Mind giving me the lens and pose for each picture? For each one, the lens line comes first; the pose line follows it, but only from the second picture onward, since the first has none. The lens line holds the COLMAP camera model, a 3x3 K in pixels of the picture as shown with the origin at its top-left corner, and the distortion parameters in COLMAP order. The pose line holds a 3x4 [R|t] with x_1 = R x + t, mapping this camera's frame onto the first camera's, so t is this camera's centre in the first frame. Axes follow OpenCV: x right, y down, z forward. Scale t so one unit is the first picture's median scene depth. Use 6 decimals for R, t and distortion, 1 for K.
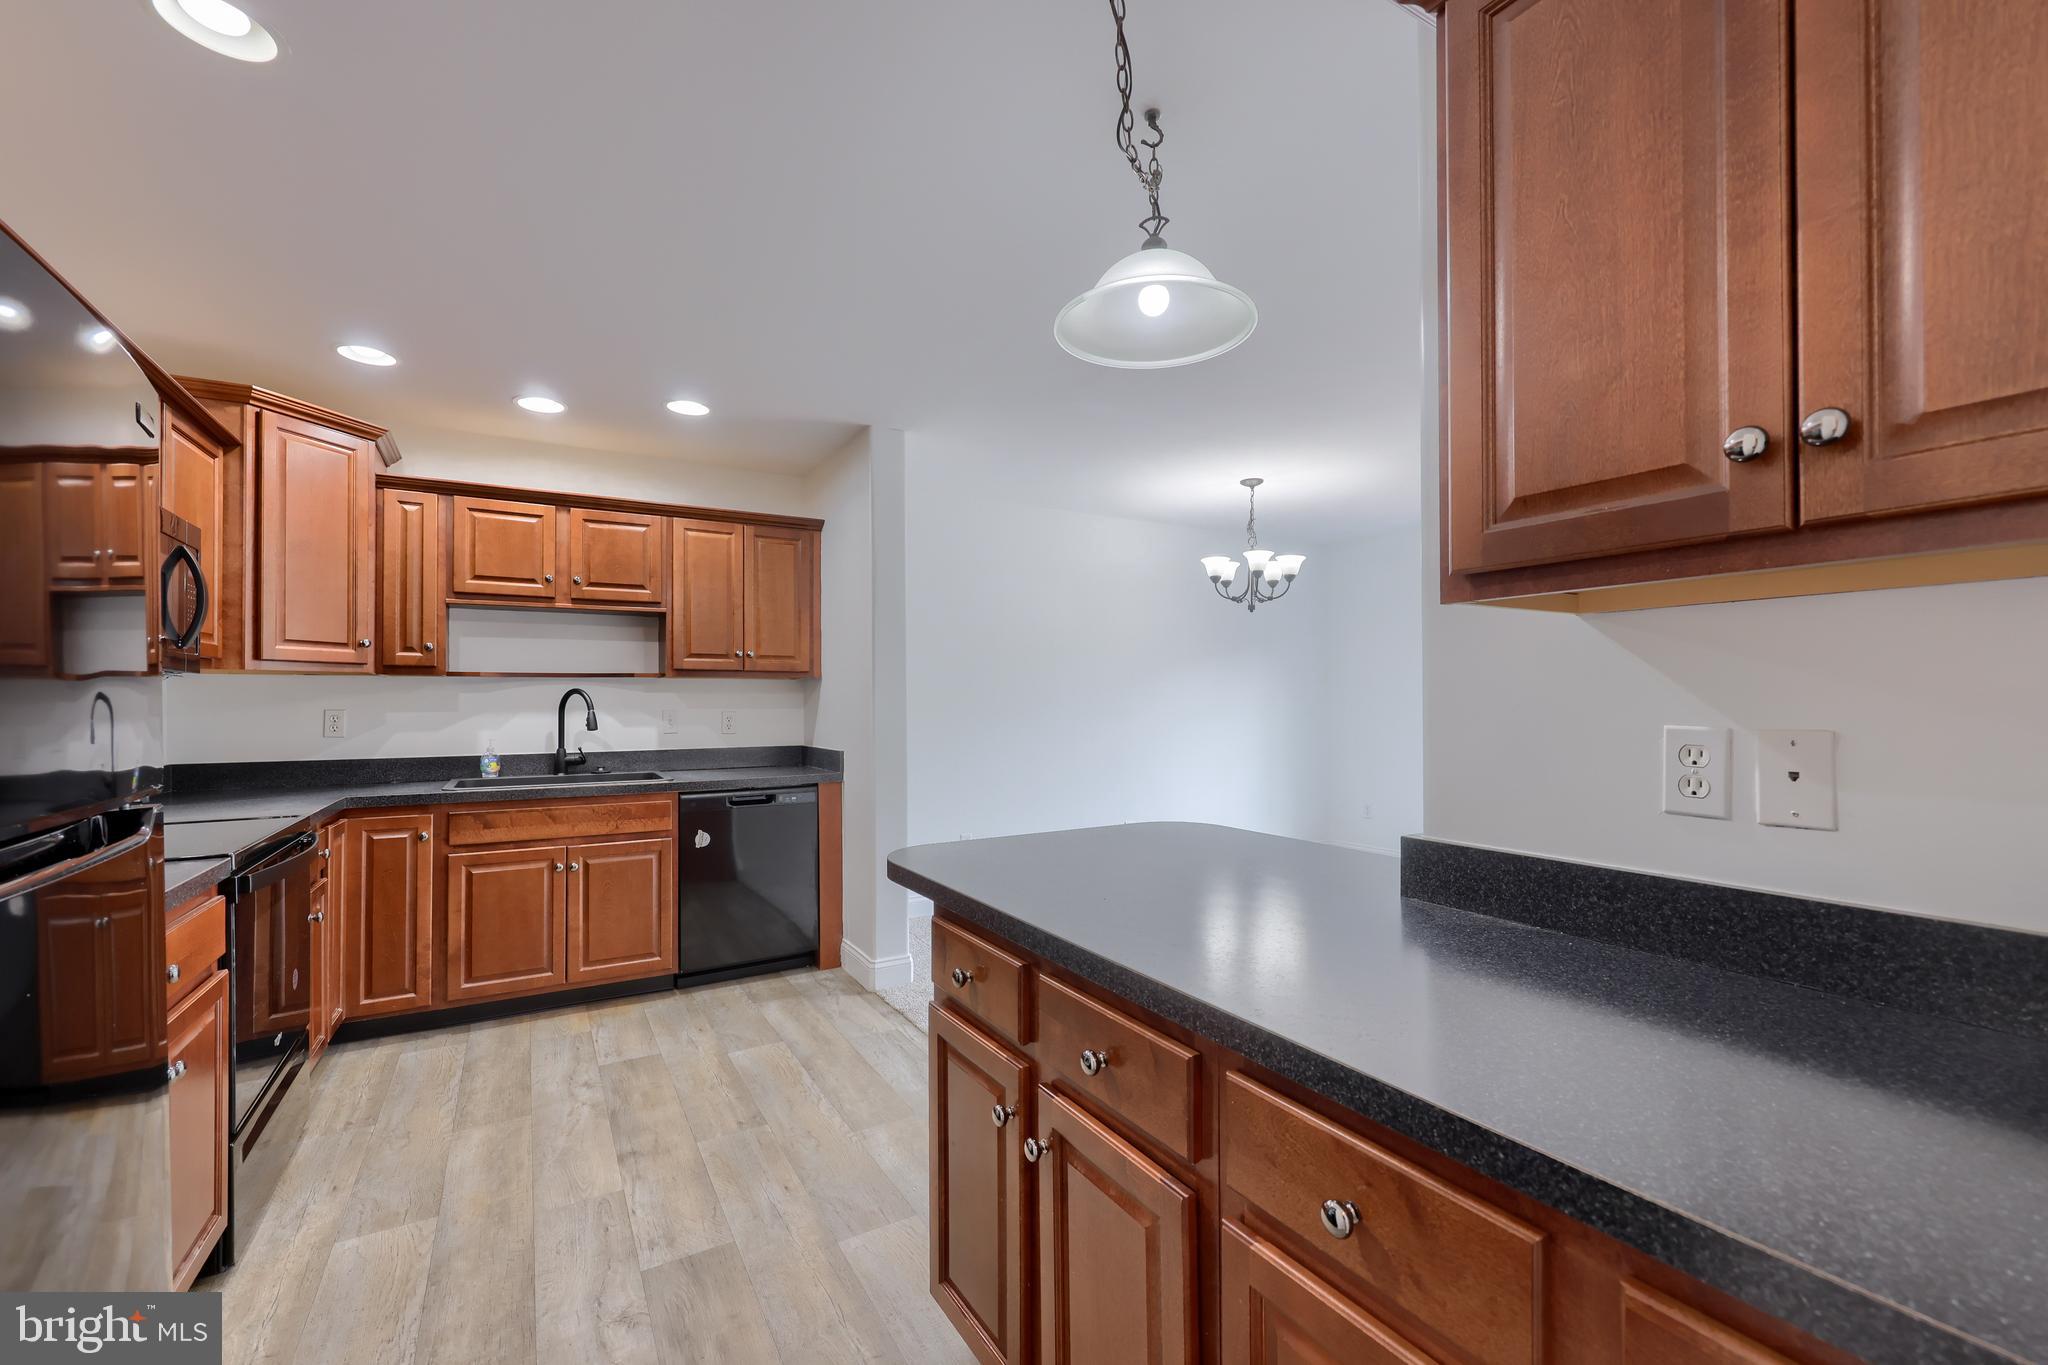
lens RADIAL K [[838.3, 0, 1030.2], [0, 838.3, 689.0], [0, 0, 1]] dist [0.000629, 0.000357]
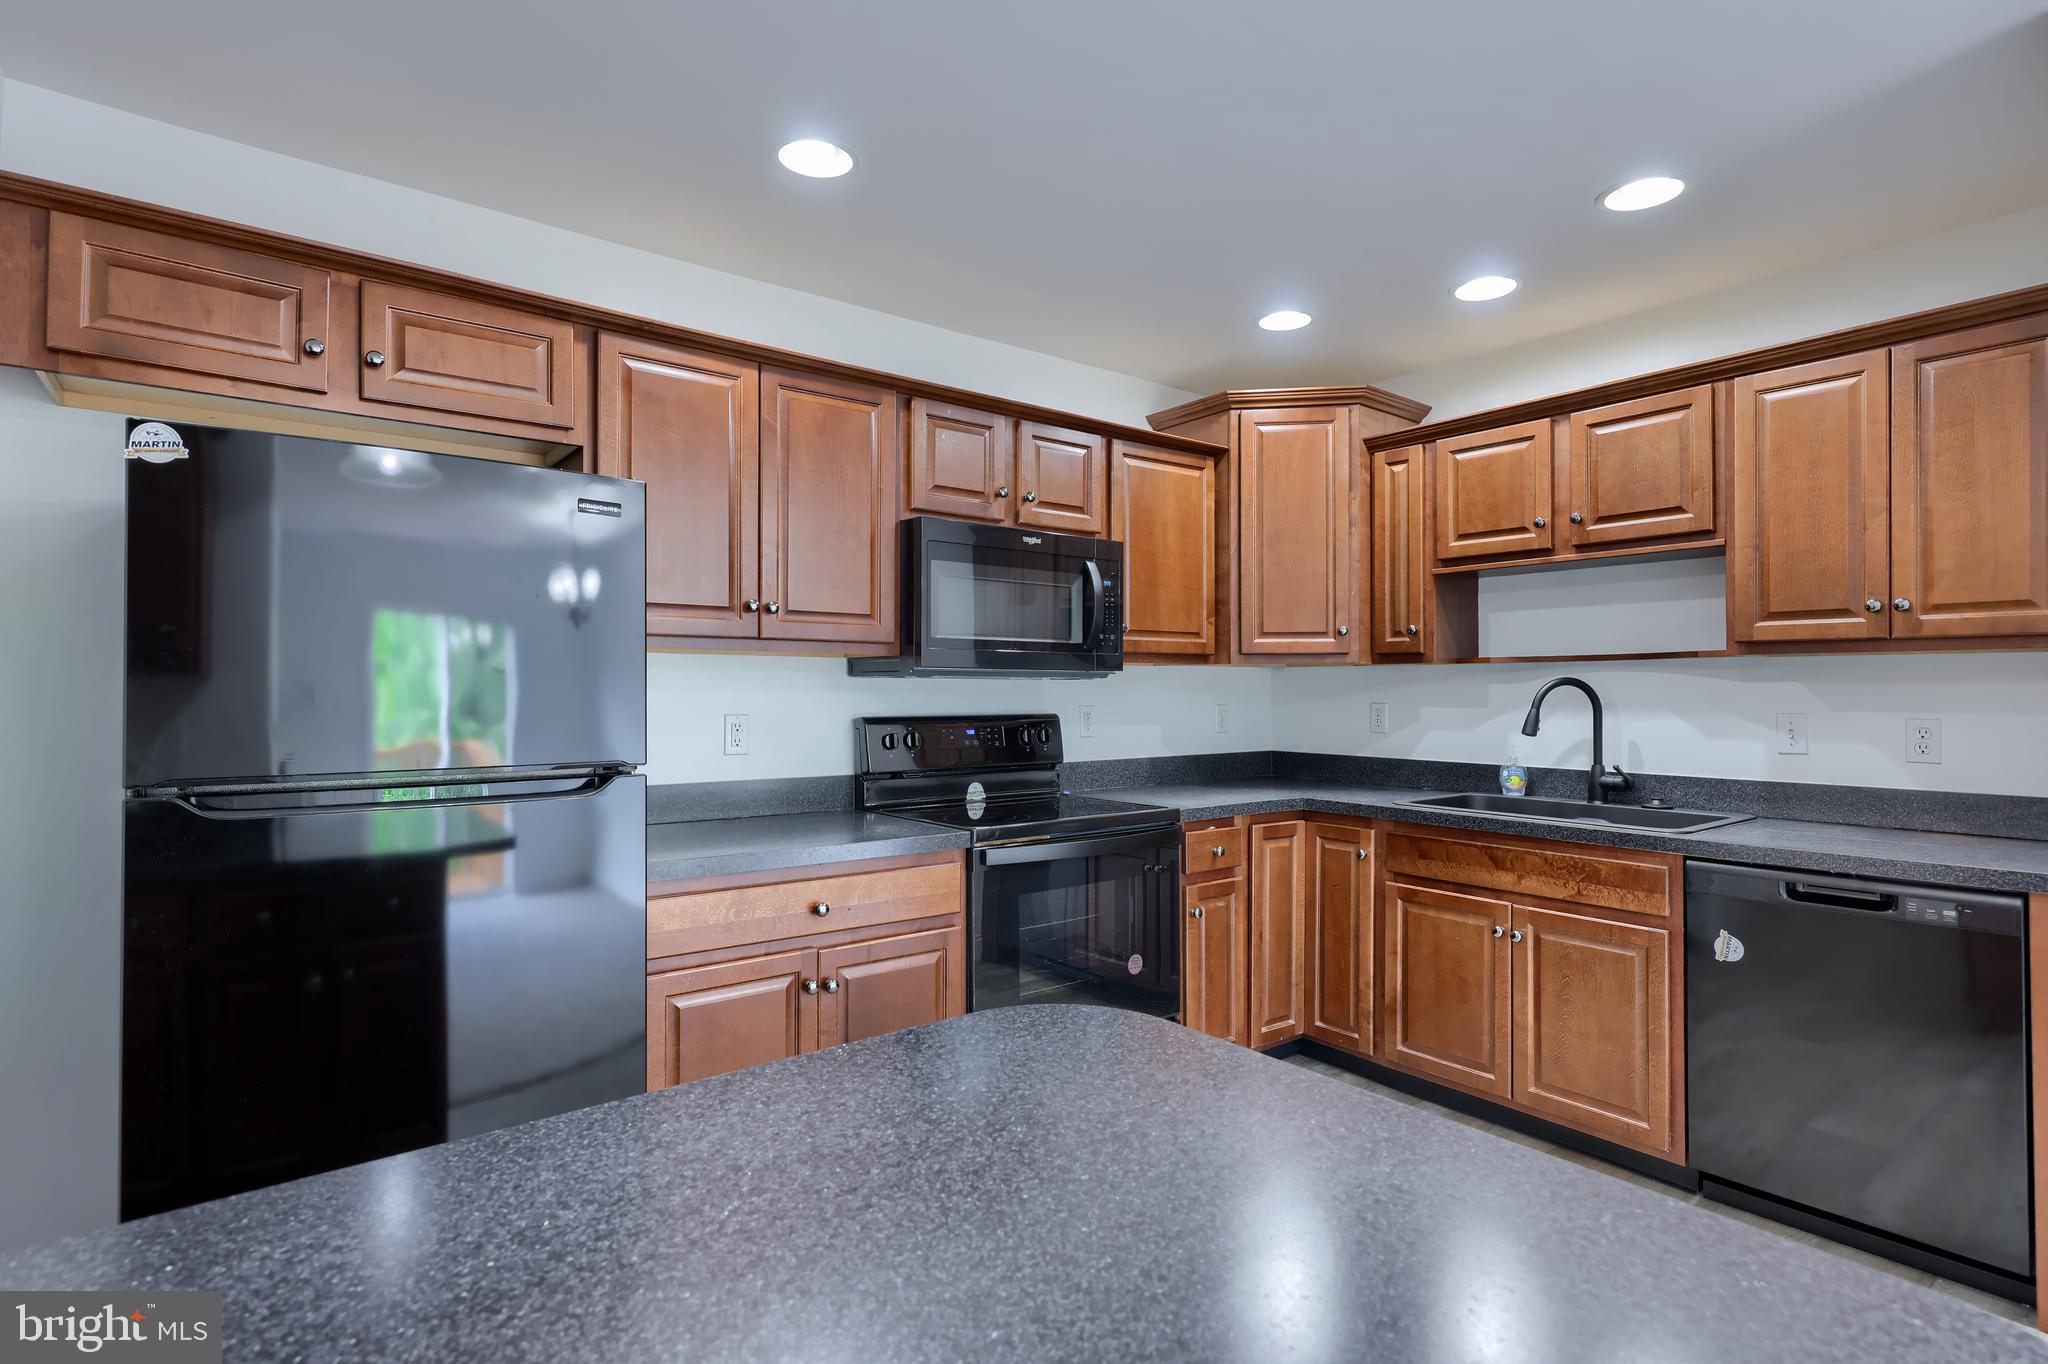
lens RADIAL K [[1023.5, 0, 1000.9], [0, 1023.5, 680.3], [0, 0, 1]] dist [-0.002571, -0.000652]
pose [[0.100467, -0.003527, -0.994934, 0.237505], [0.013826, 0.999902, -0.002149, -0.003298], [0.994844, -0.013540, 0.100505, 0.460024]]
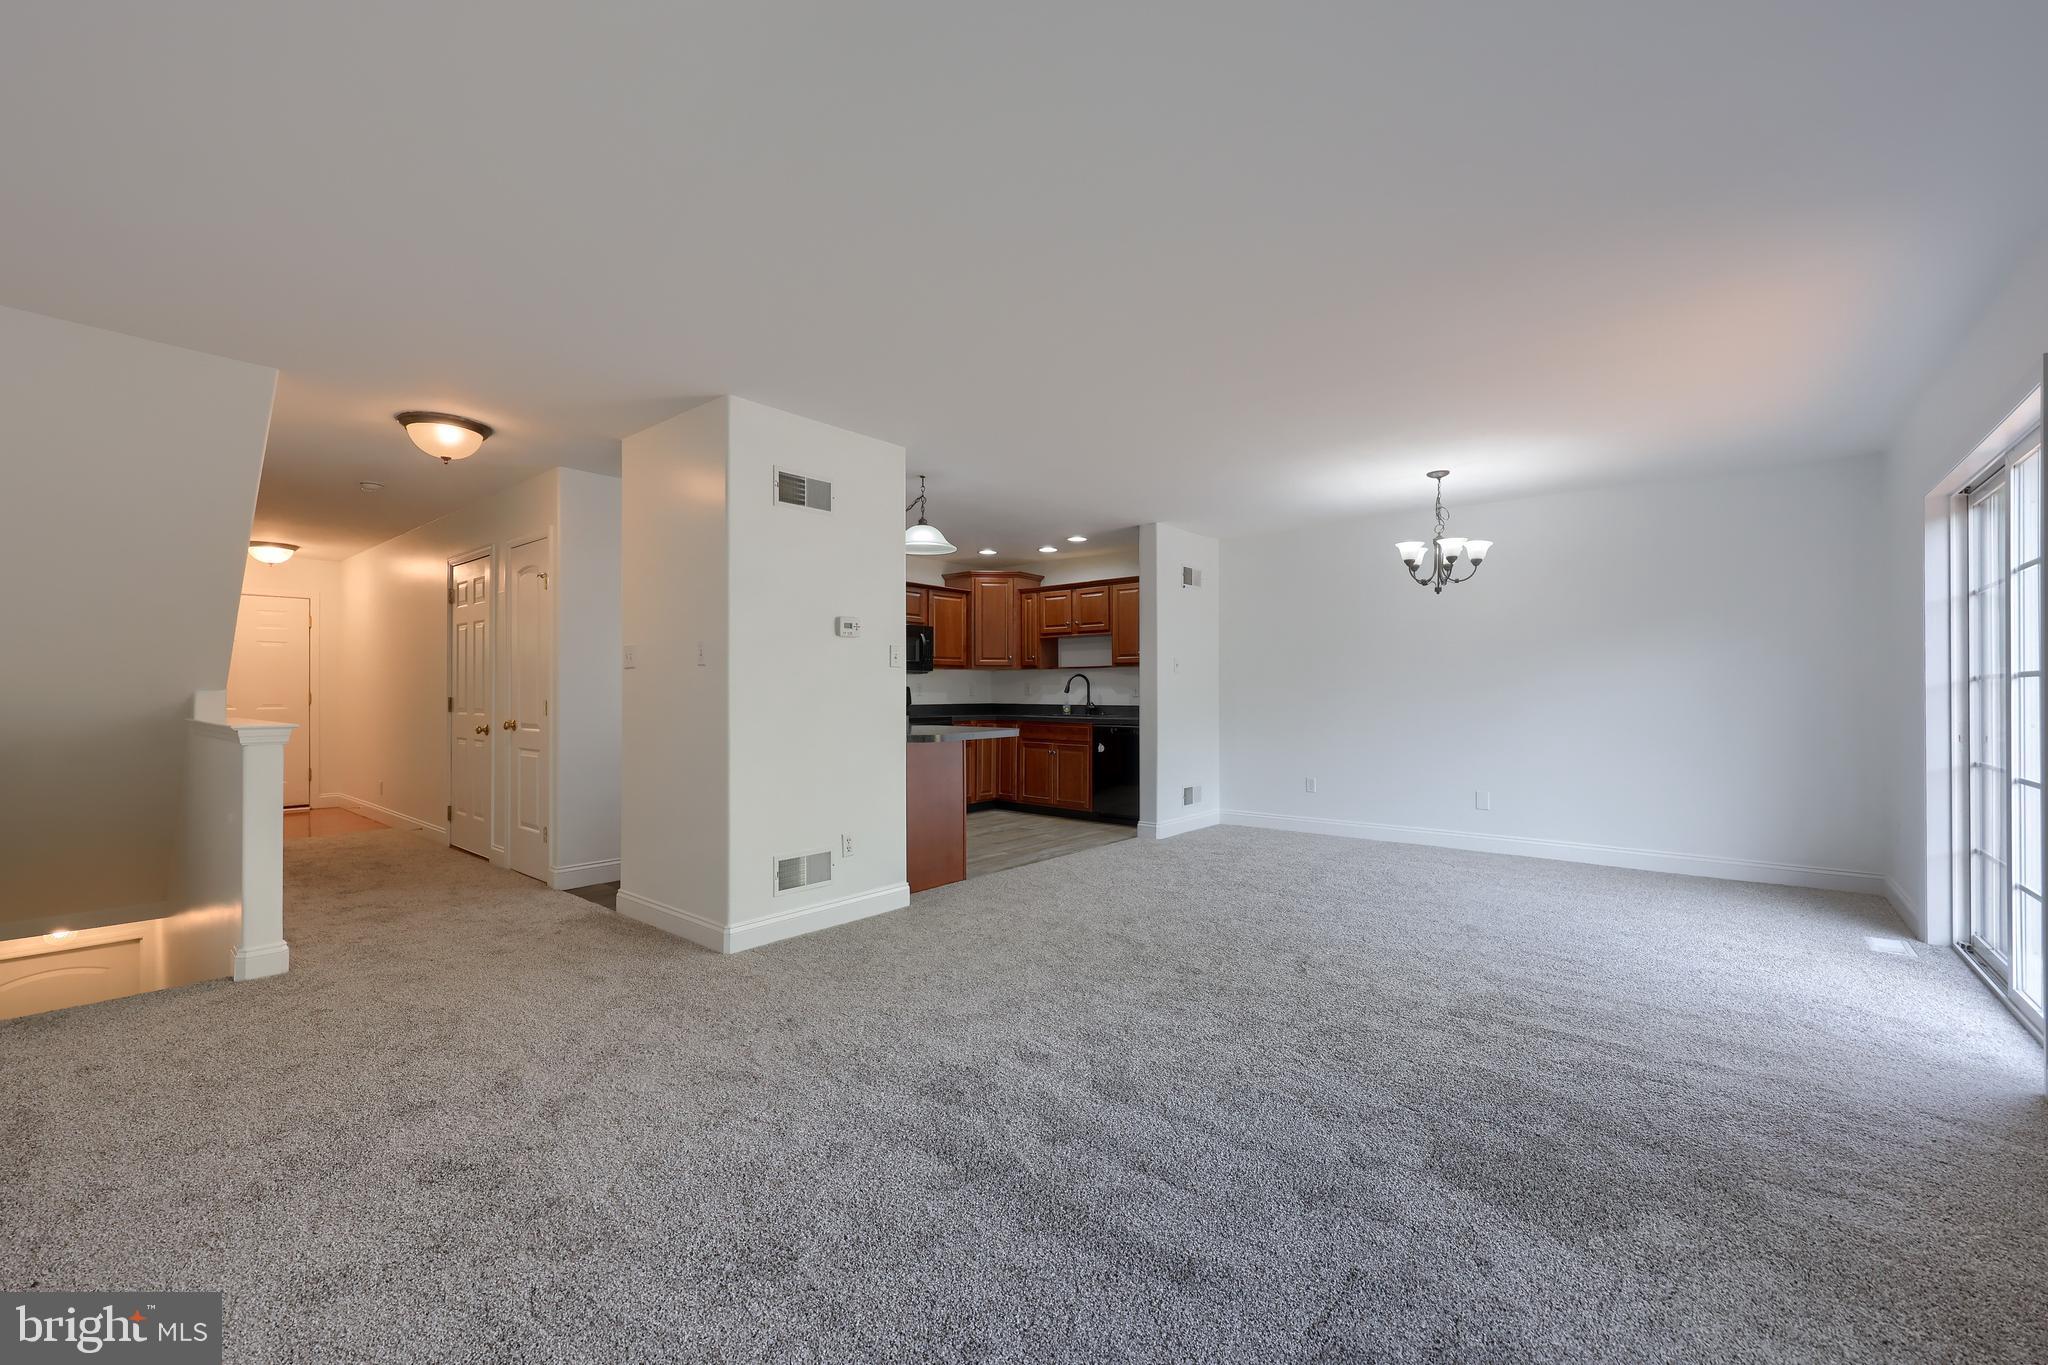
lens RADIAL K [[838.3, 0, 1030.2], [0, 838.3, 689.0], [0, 0, 1]] dist [0.000629, 0.000357]
pose [[0.334630, 0.000360, -0.942349, 1.457606], [0.013500, 0.999895, 0.005176, 0.026109], [0.942253, -0.014453, 0.334590, 0.173046]]
